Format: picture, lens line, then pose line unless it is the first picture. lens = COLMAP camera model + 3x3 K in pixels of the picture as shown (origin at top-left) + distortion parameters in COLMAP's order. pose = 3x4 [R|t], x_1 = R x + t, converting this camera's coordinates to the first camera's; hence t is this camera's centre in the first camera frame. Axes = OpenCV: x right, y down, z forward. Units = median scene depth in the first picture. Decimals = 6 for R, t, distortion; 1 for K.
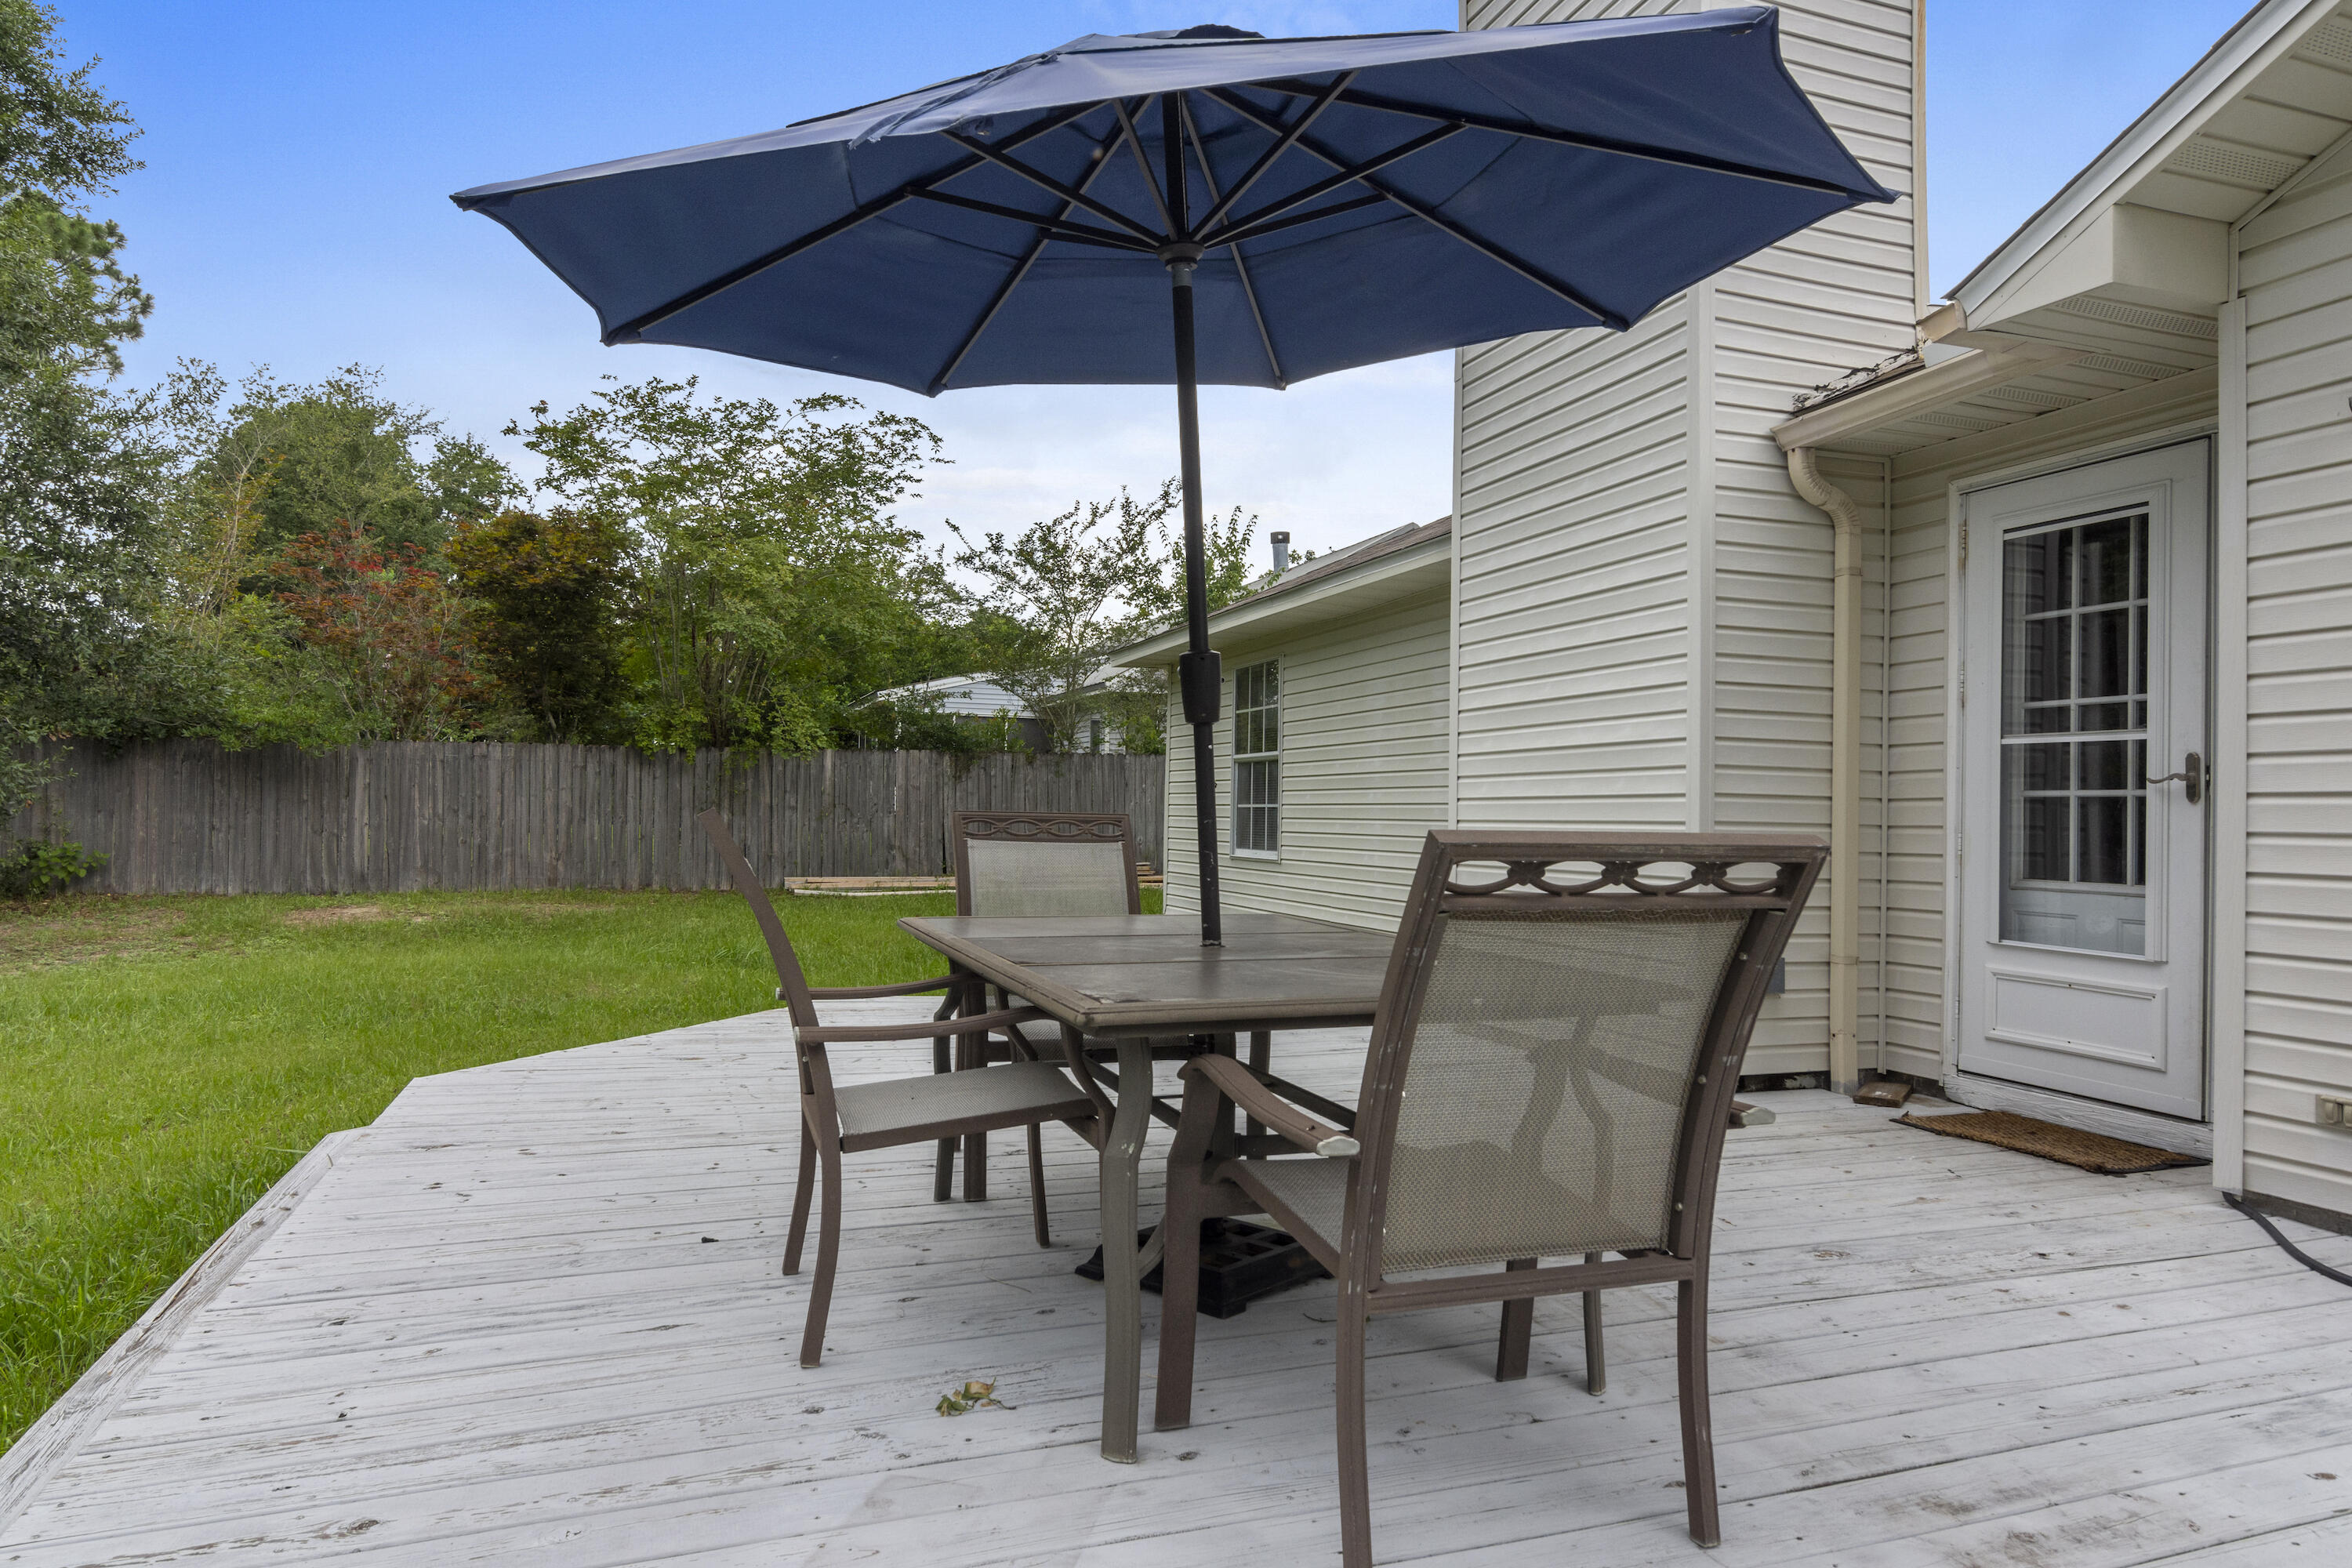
lens RADIAL K [[1306.9, 0, 1176.0], [0, 1306.9, 784.0], [0, 0, 1]] dist [-0.000091, -0.000765]
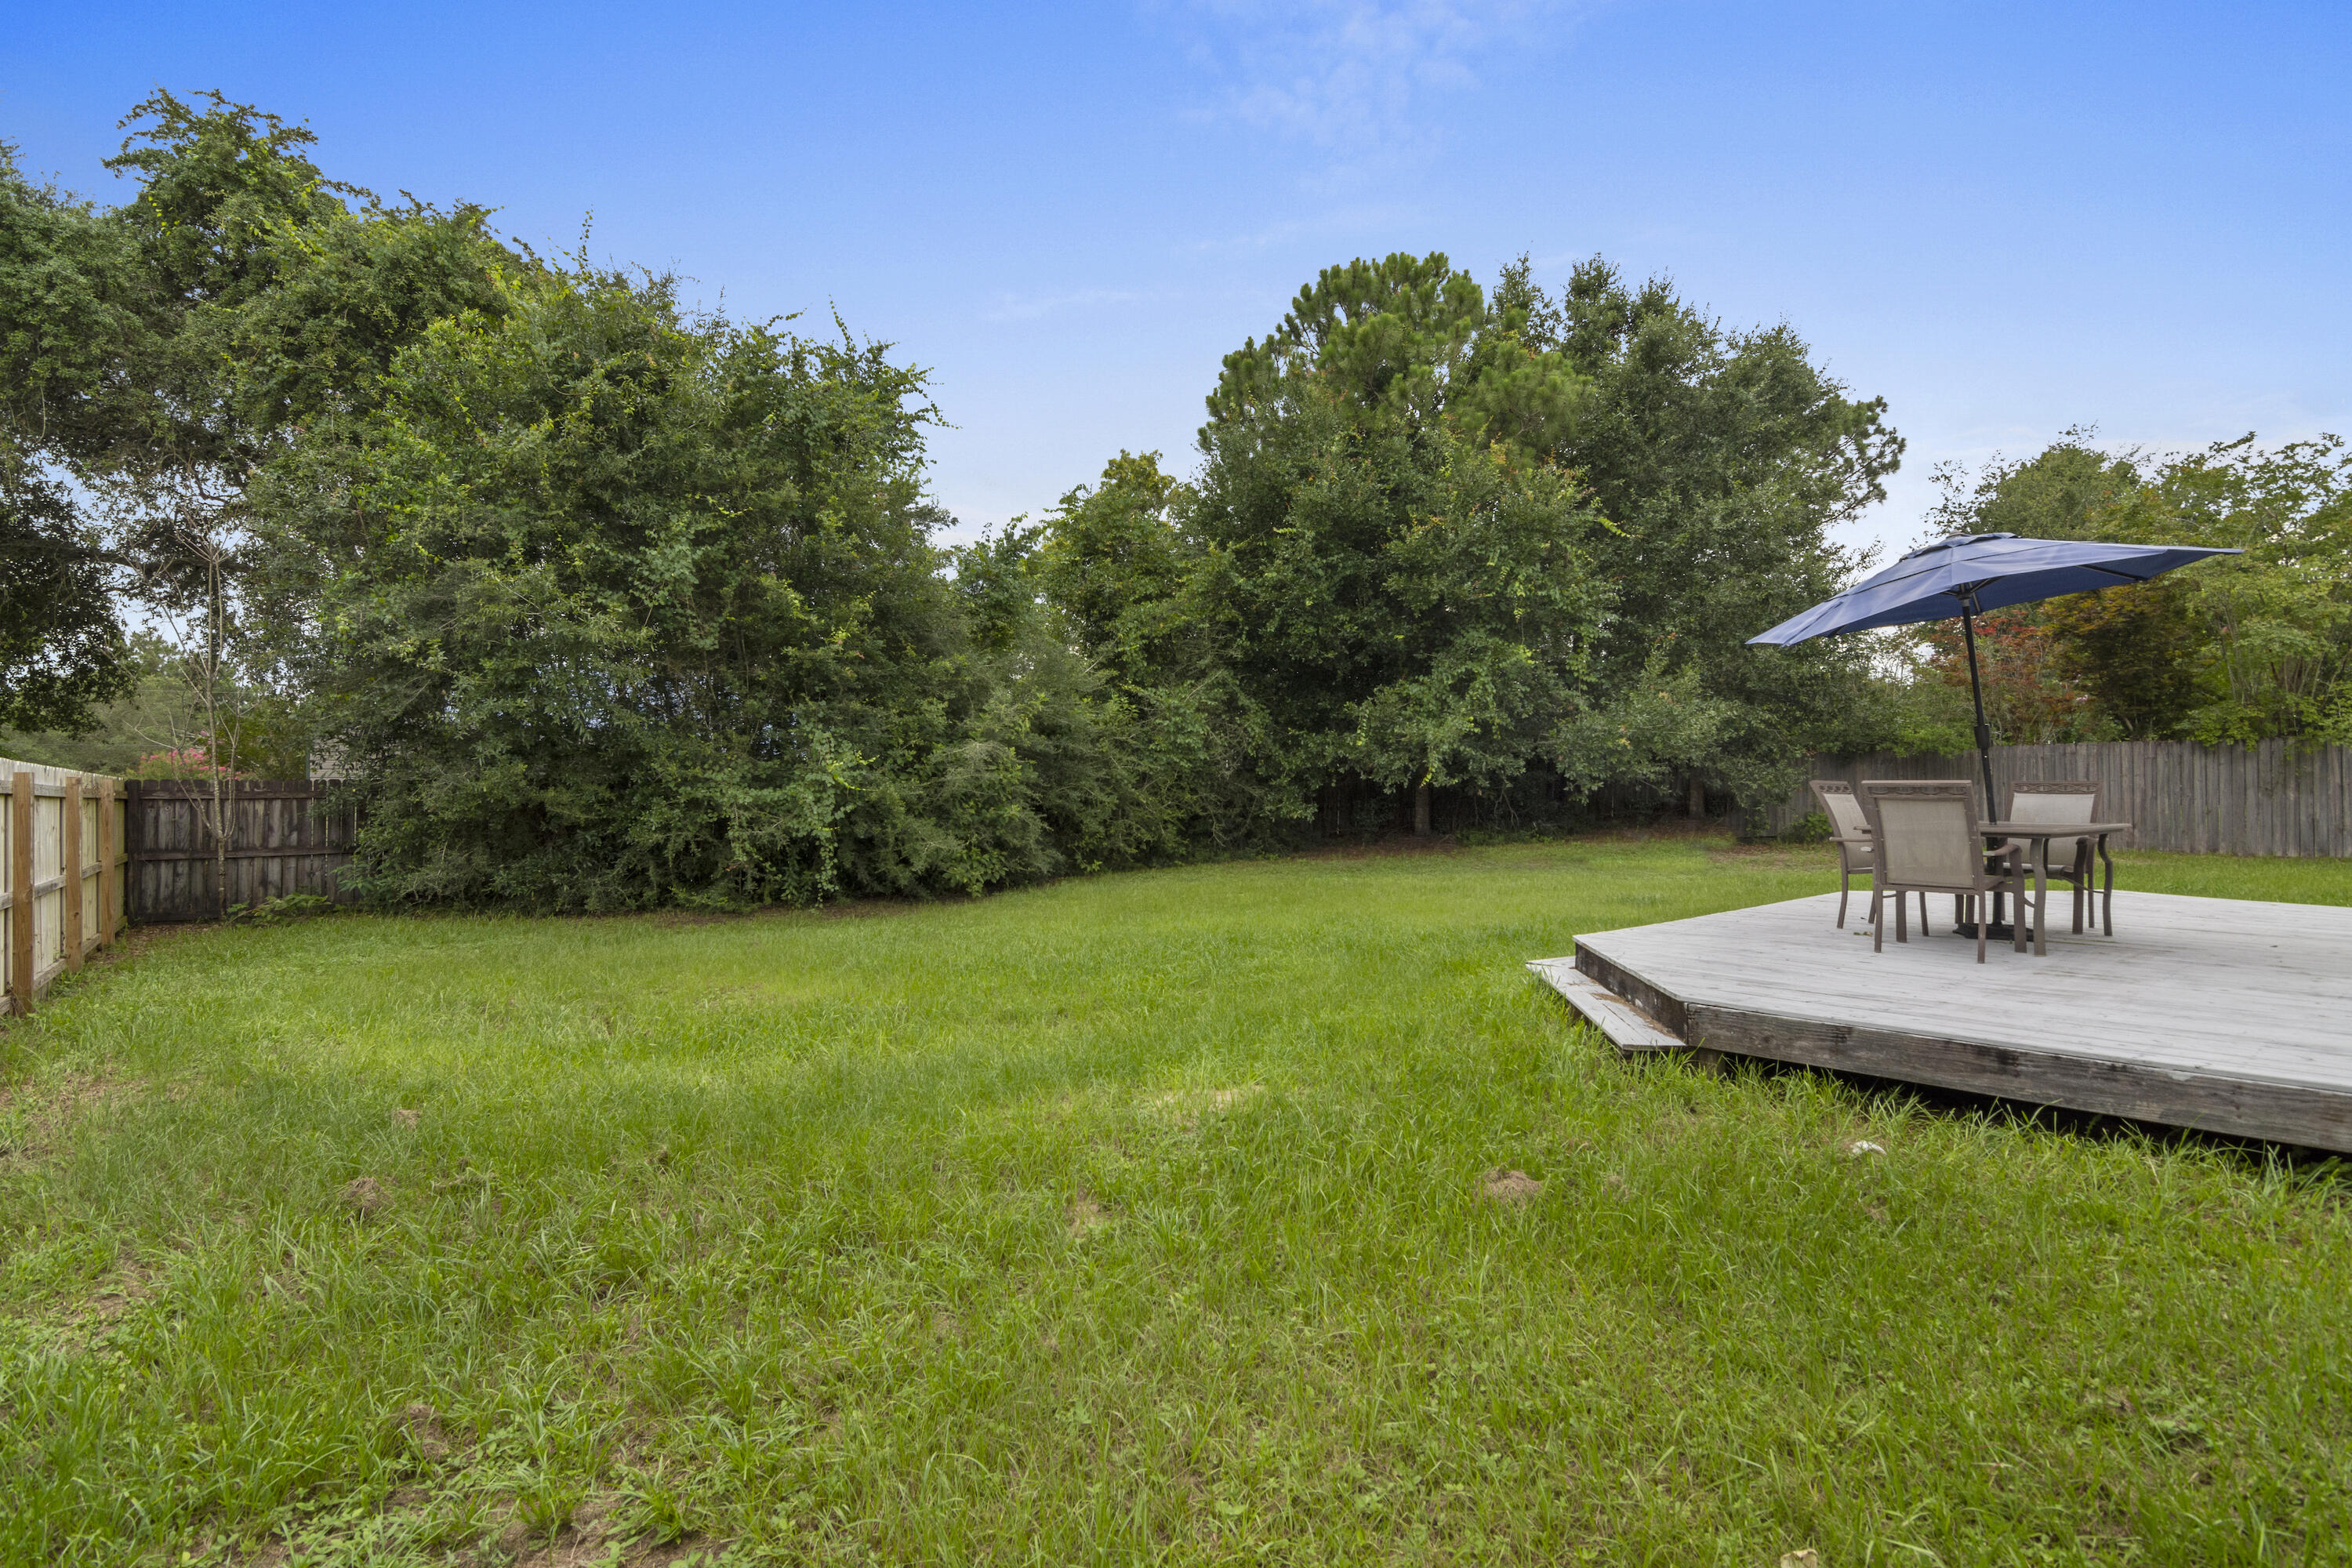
lens RADIAL K [[1135.5, 0, 1171.7], [0, 1135.5, 792.5], [0, 0, 1]] dist [0.006093, 0.001596]
pose [[0.281382, -0.009999, -0.959544, 0.367603], [0.026600, 0.999643, -0.002616, -0.001652], [0.959227, -0.024788, 0.281548, -0.270288]]
